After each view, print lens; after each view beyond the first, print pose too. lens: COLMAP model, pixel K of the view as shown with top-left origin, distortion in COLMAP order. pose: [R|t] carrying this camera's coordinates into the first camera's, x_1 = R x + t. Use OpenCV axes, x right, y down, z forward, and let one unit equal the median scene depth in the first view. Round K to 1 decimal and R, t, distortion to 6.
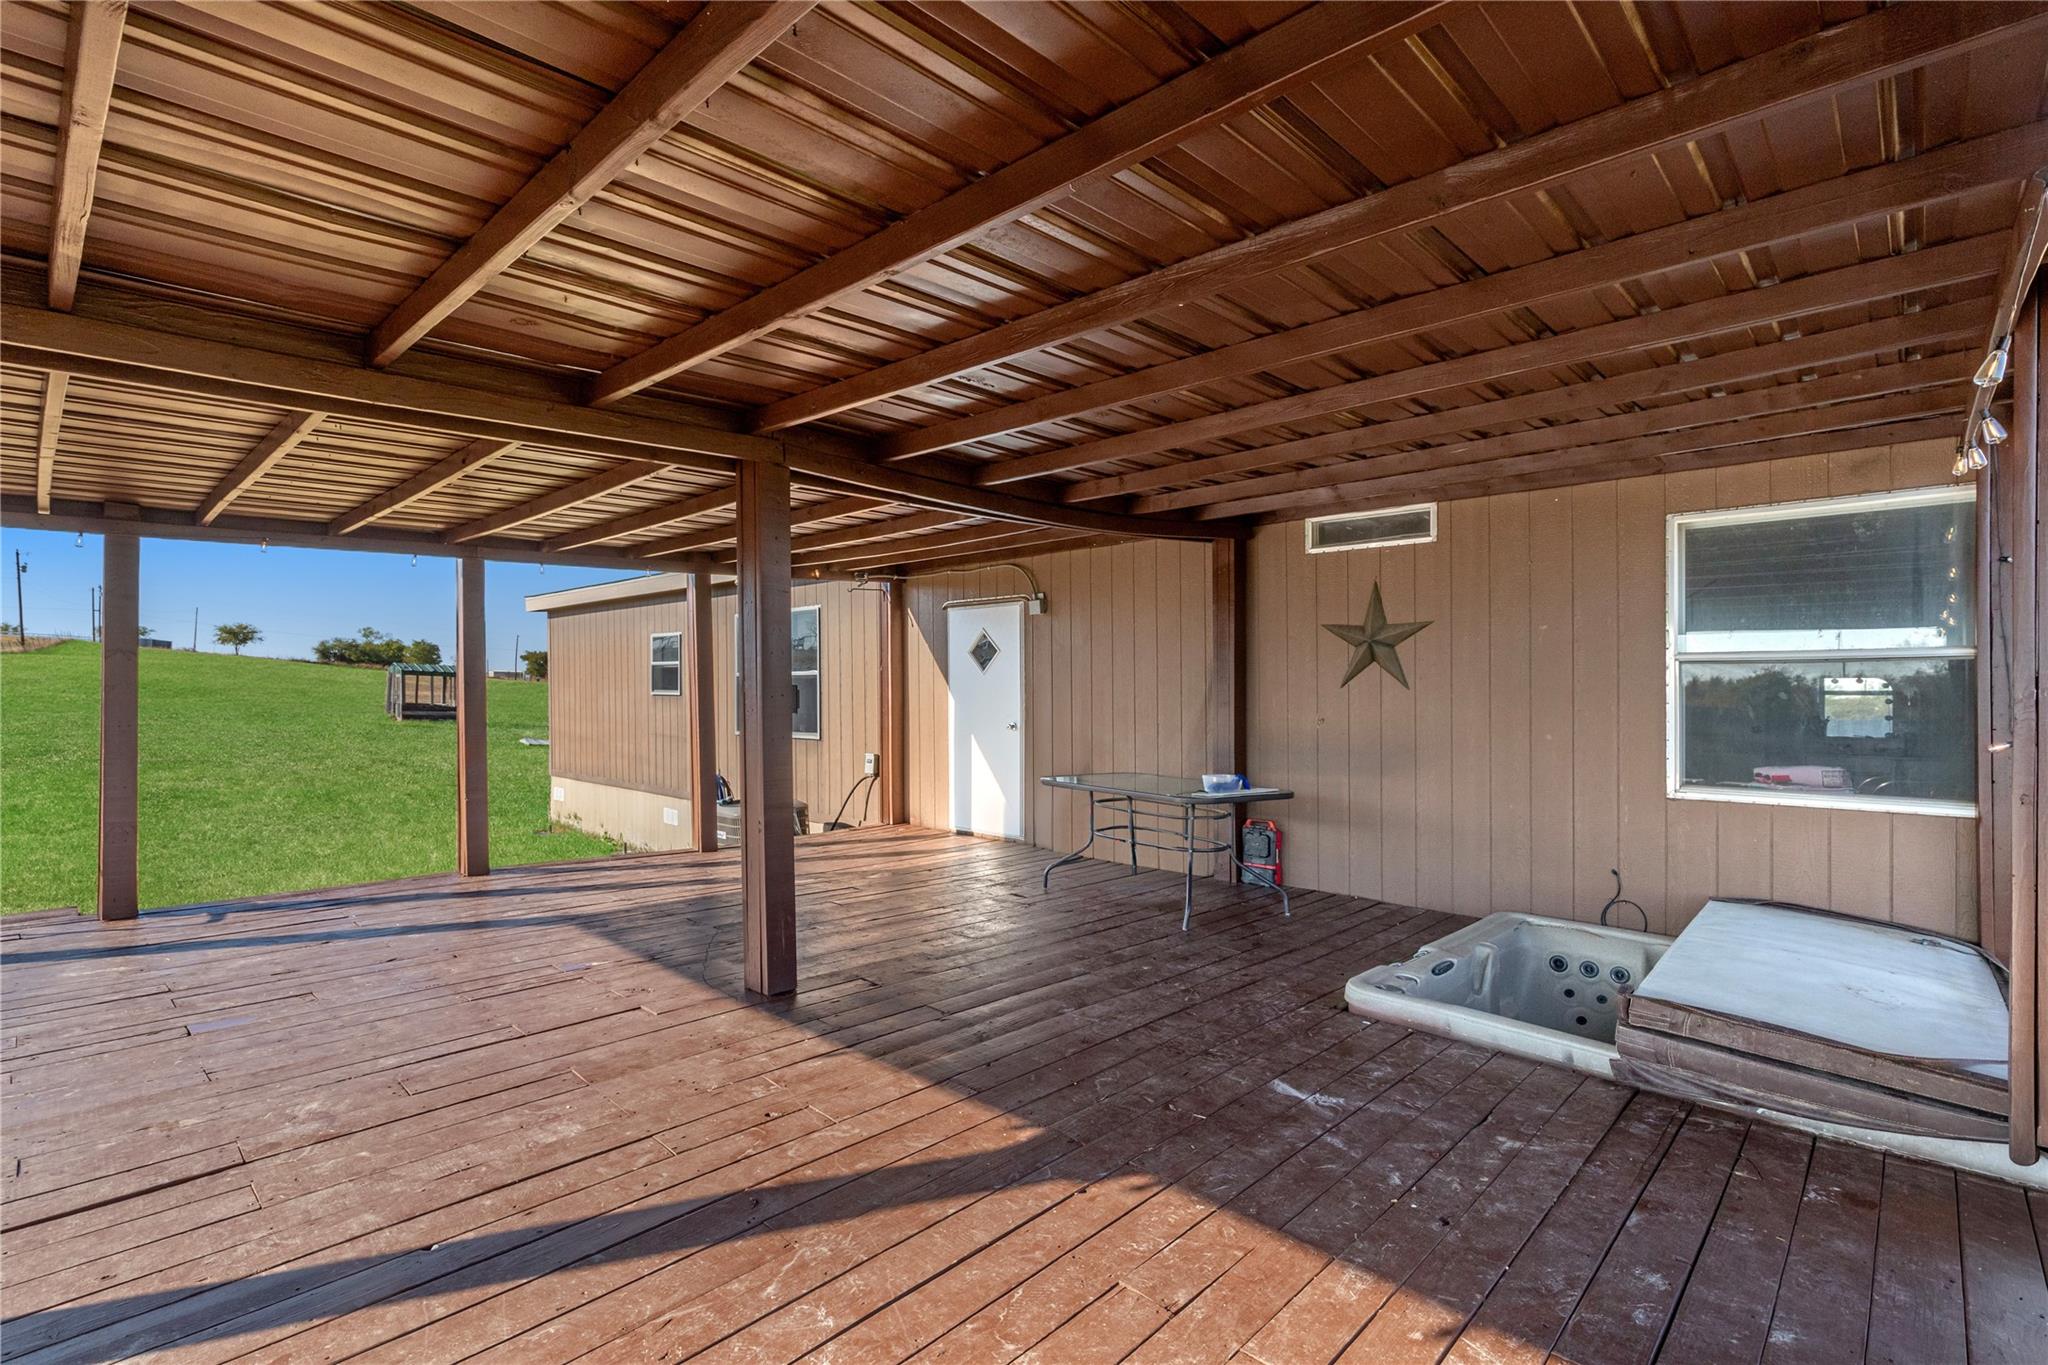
lens RADIAL K [[927.1, 0, 1024.0], [0, 927.1, 682.5], [0, 0, 1]] dist [-0.001070, -0.000122]
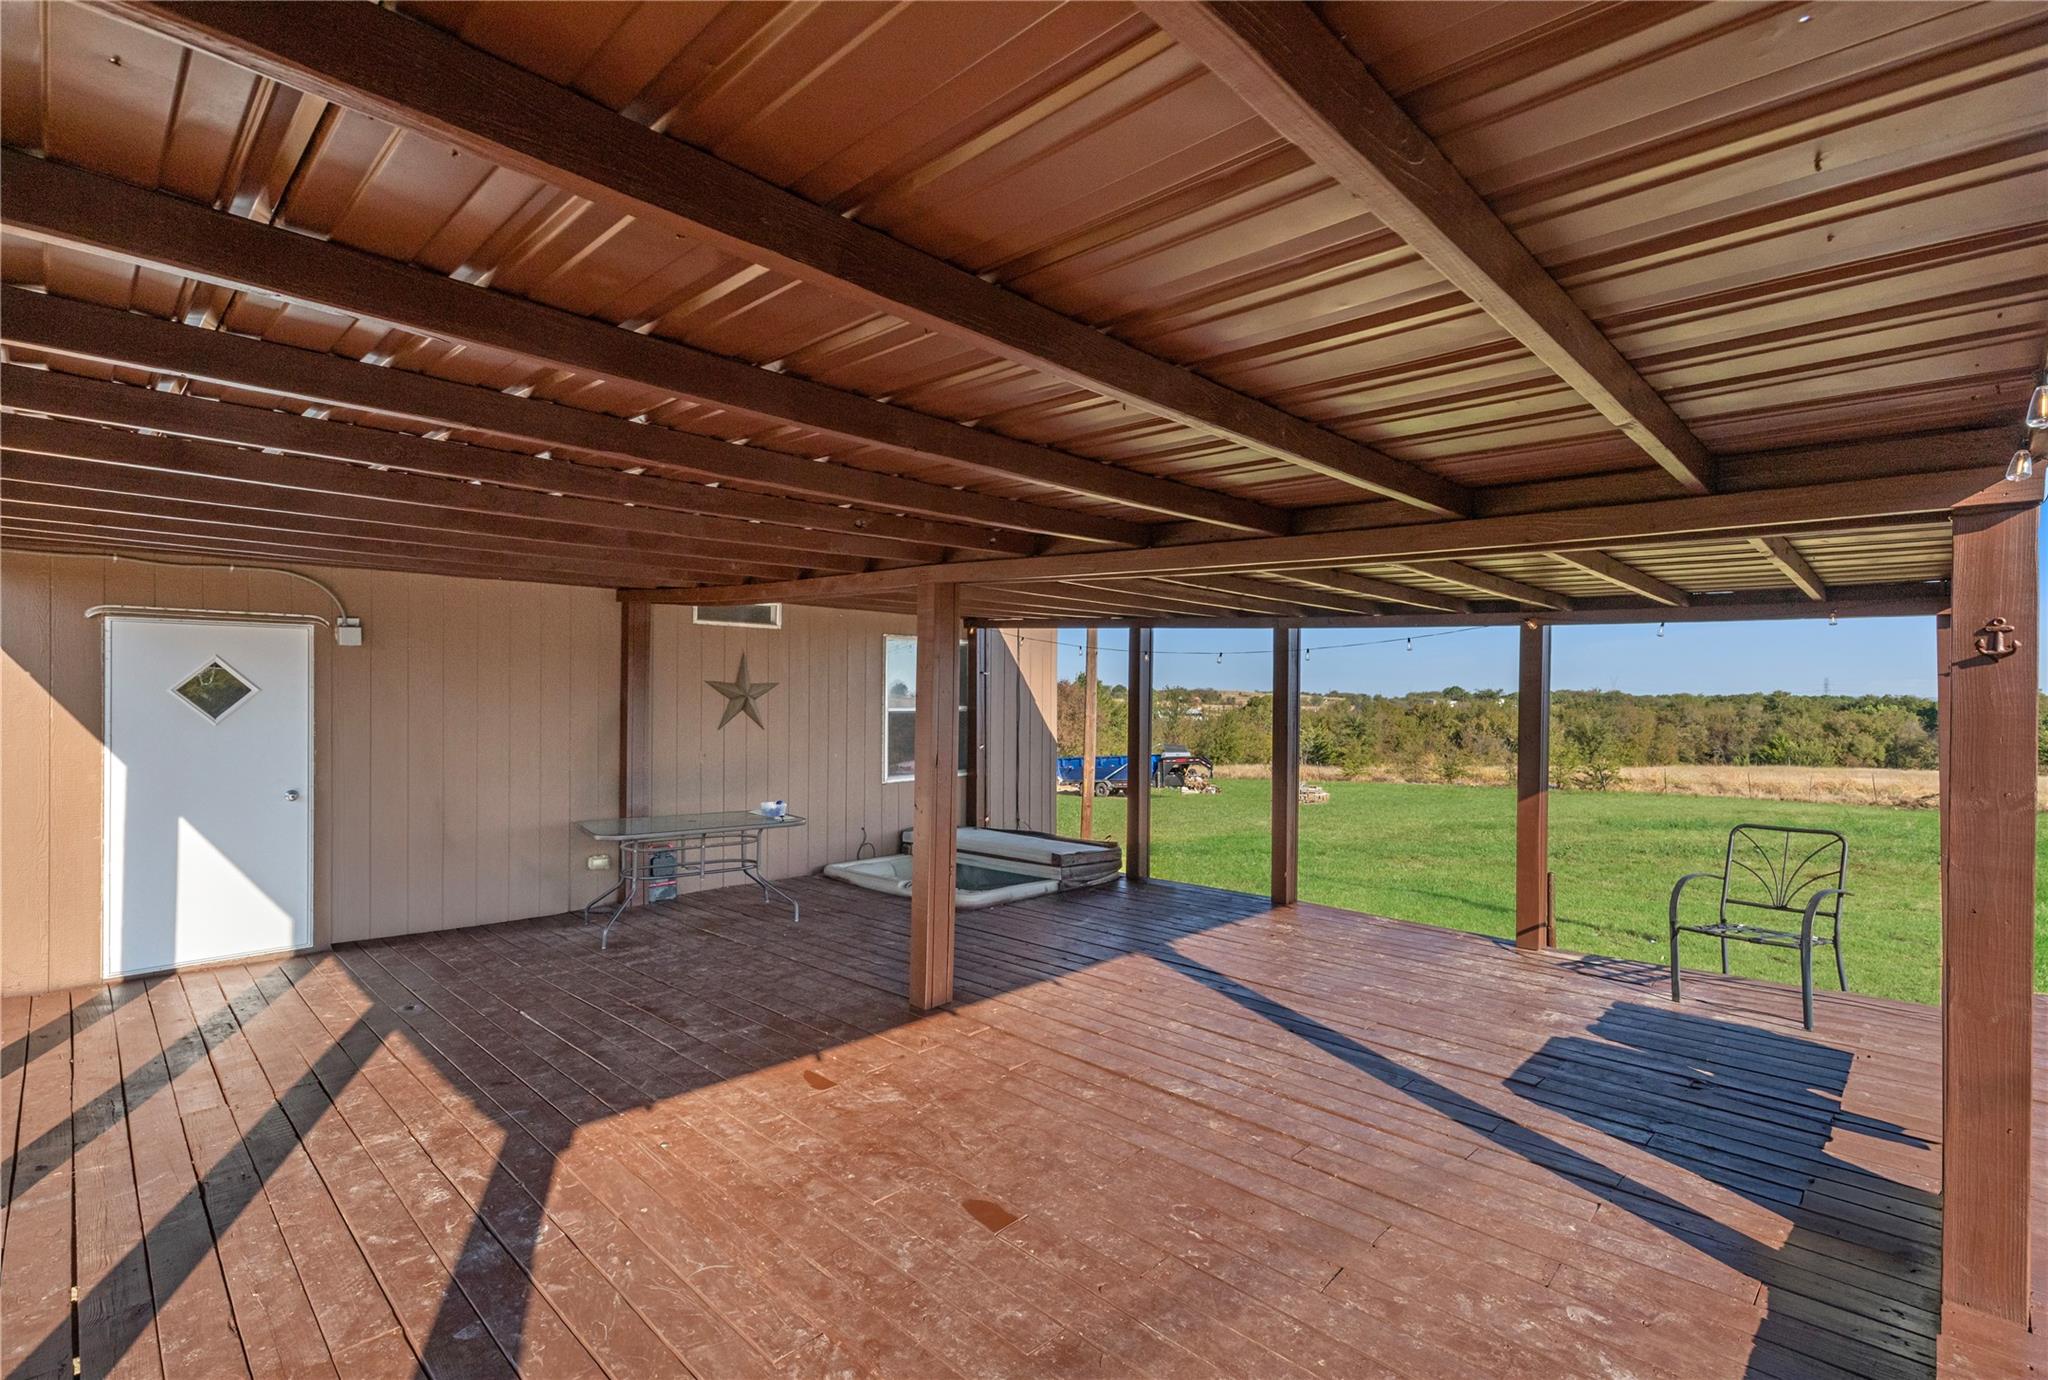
lens RADIAL K [[935.1, 0, 1024.0], [0, 935.1, 690.0], [0, 0, 1]] dist [0.002123, 0.000068]
pose [[0.013963, 0.001123, 0.999902, -0.736984], [-0.011127, 0.999938, -0.000968, -0.040910], [-0.999841, -0.011112, 0.013975, 0.420655]]
